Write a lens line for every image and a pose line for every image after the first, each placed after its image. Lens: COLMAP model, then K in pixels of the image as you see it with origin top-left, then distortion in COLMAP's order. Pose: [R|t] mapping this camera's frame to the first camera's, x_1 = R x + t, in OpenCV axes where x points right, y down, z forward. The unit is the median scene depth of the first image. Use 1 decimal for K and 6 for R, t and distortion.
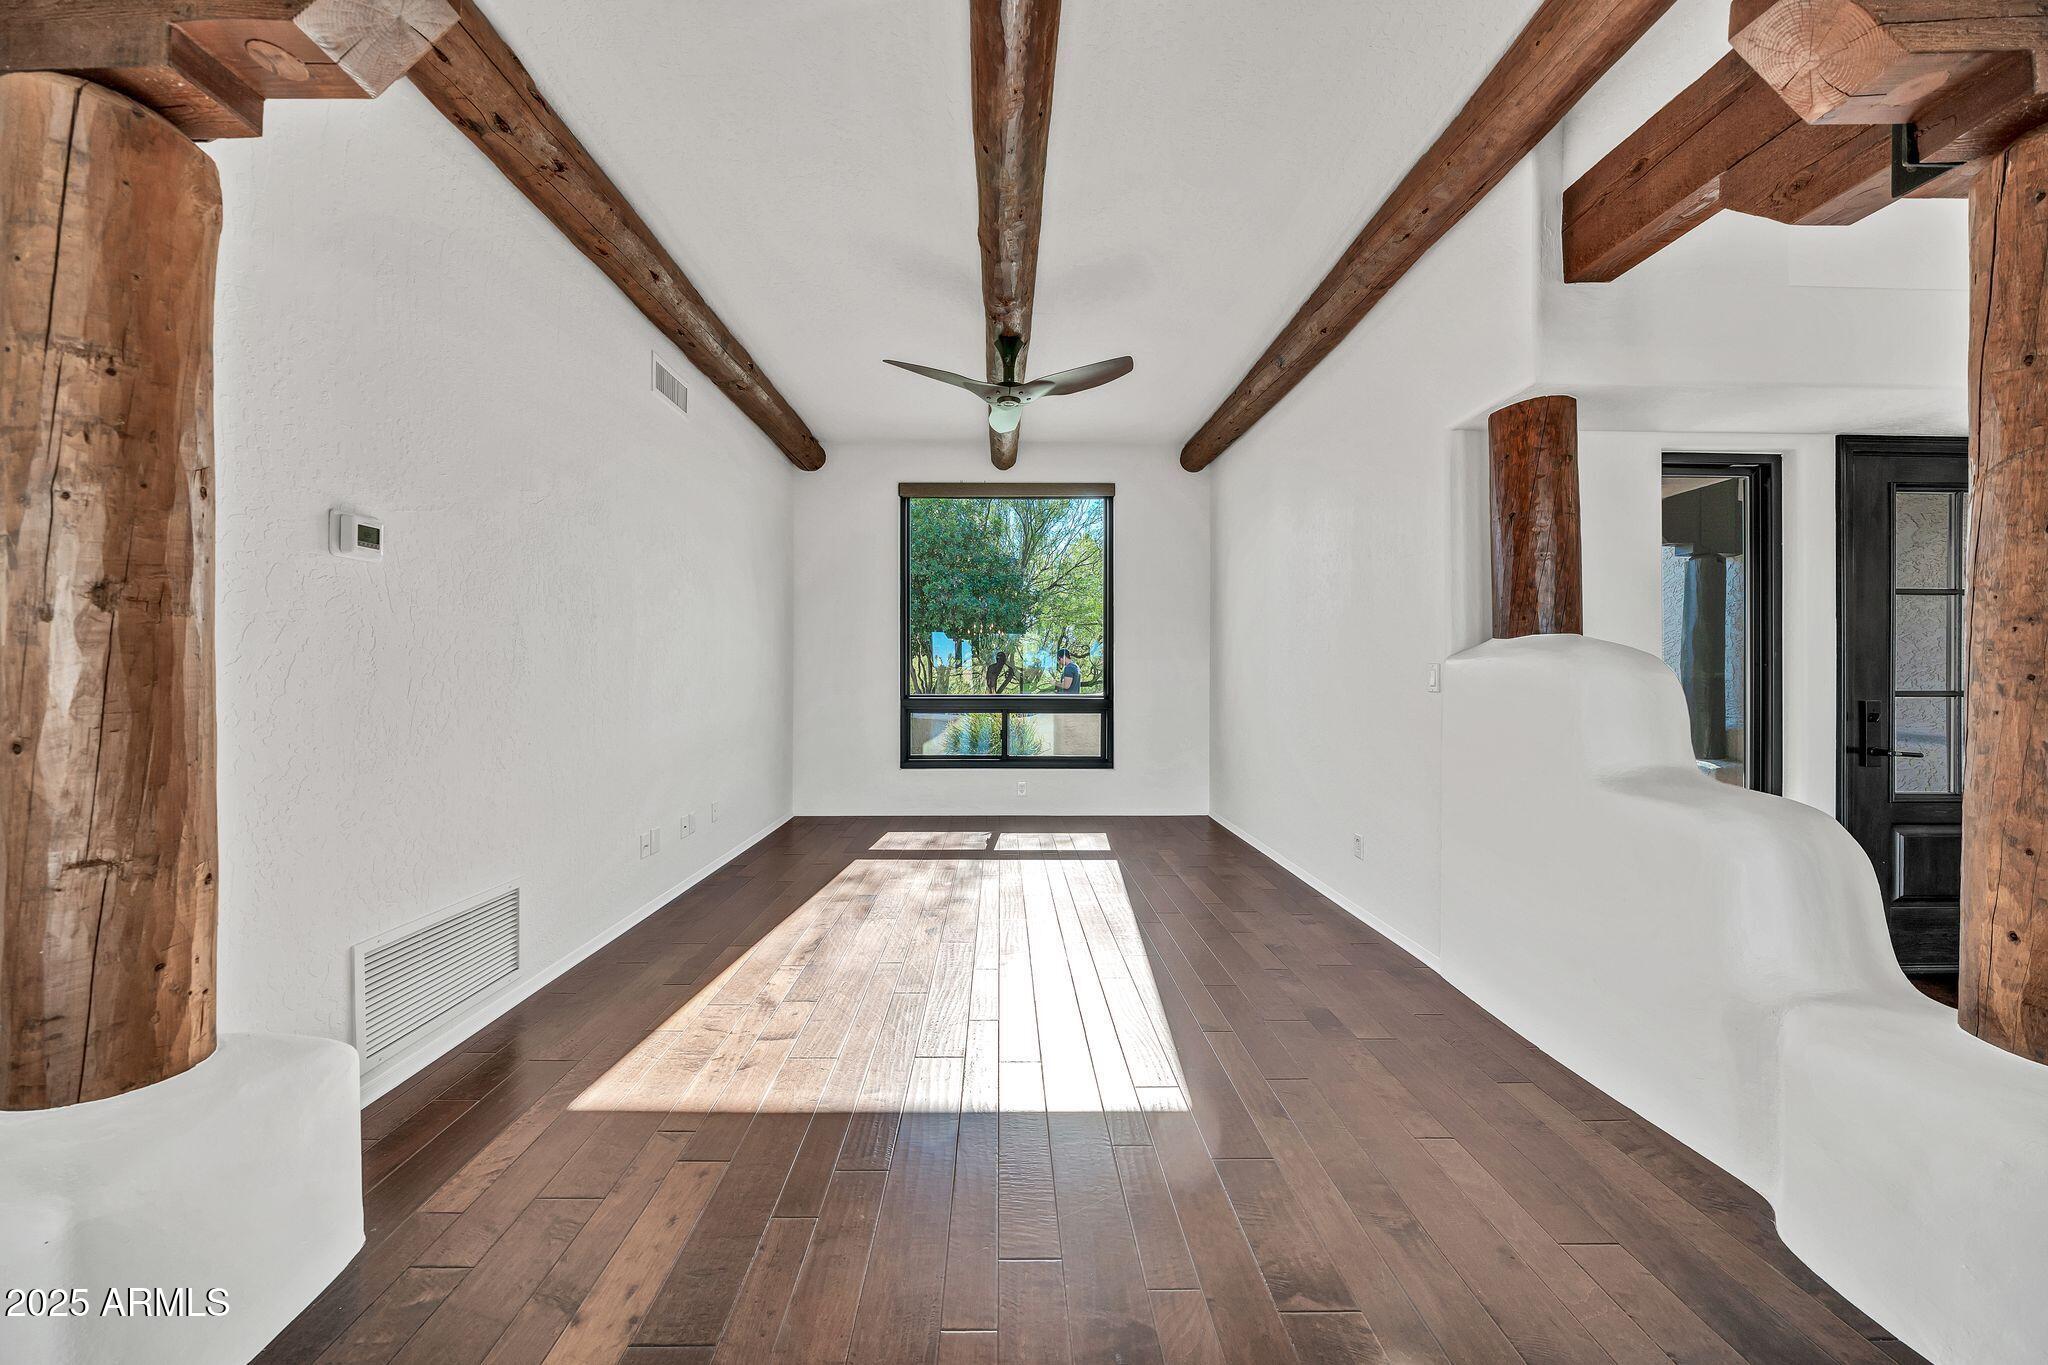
lens RADIAL K [[708.2, 0, 1020.3], [0, 708.2, 676.3], [0, 0, 1]] dist [-0.006373, 0.000411]
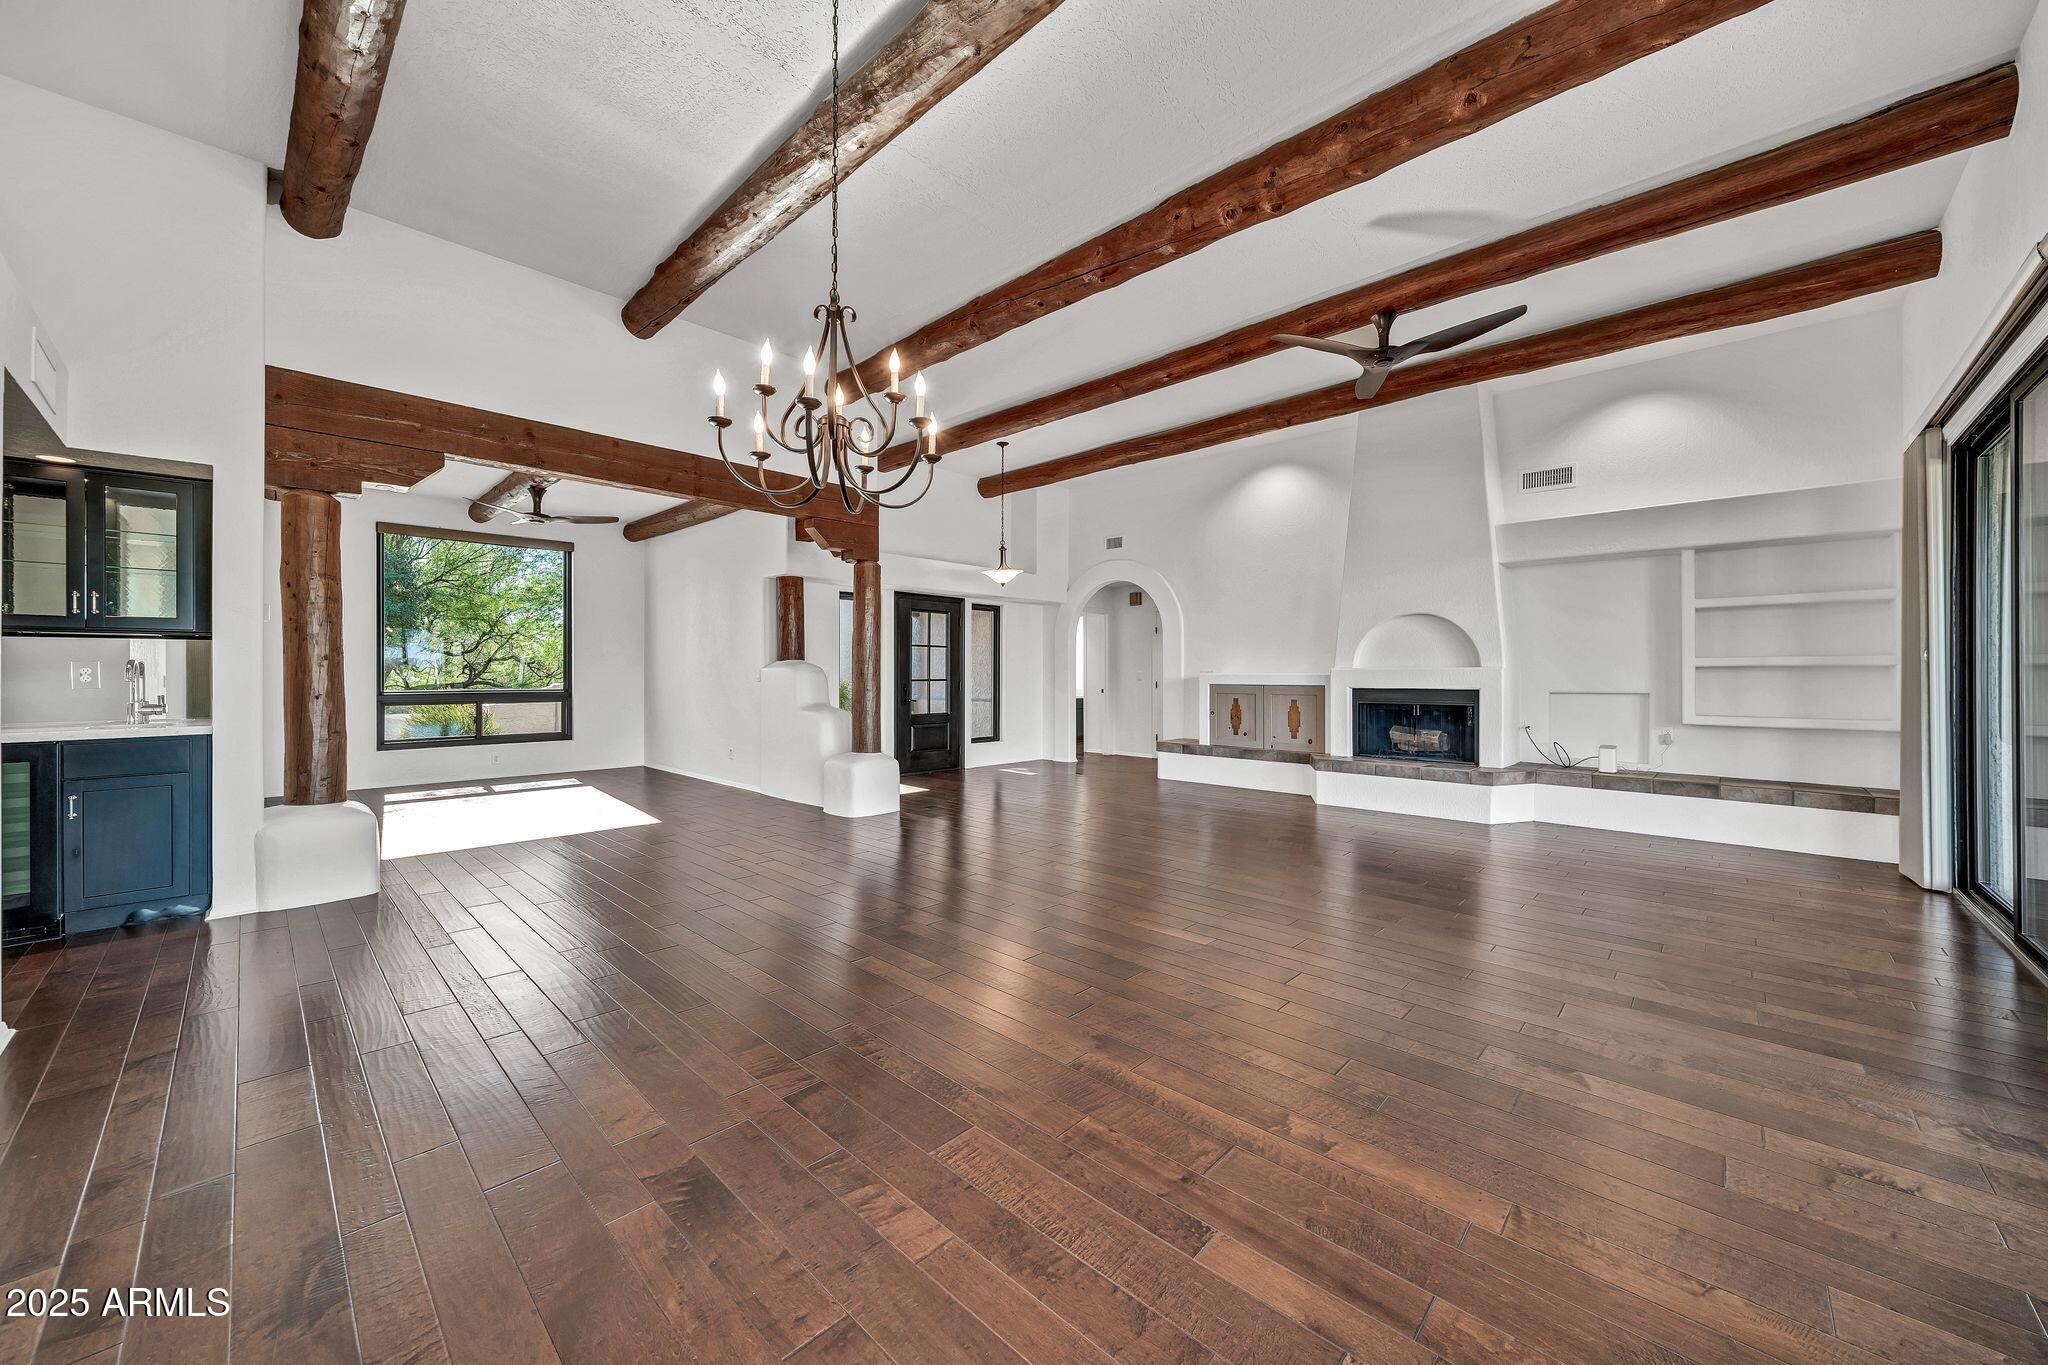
lens RADIAL K [[757.0, 0, 1034.7], [0, 757.0, 668.5], [0, 0, 1]] dist [0.000683, -0.000010]
pose [[0.704325, 0.001445, 0.709876, -0.706306], [0.001447, 0.999993, -0.003470, -0.017221], [-0.709876, 0.003471, 0.704318, -1.788660]]
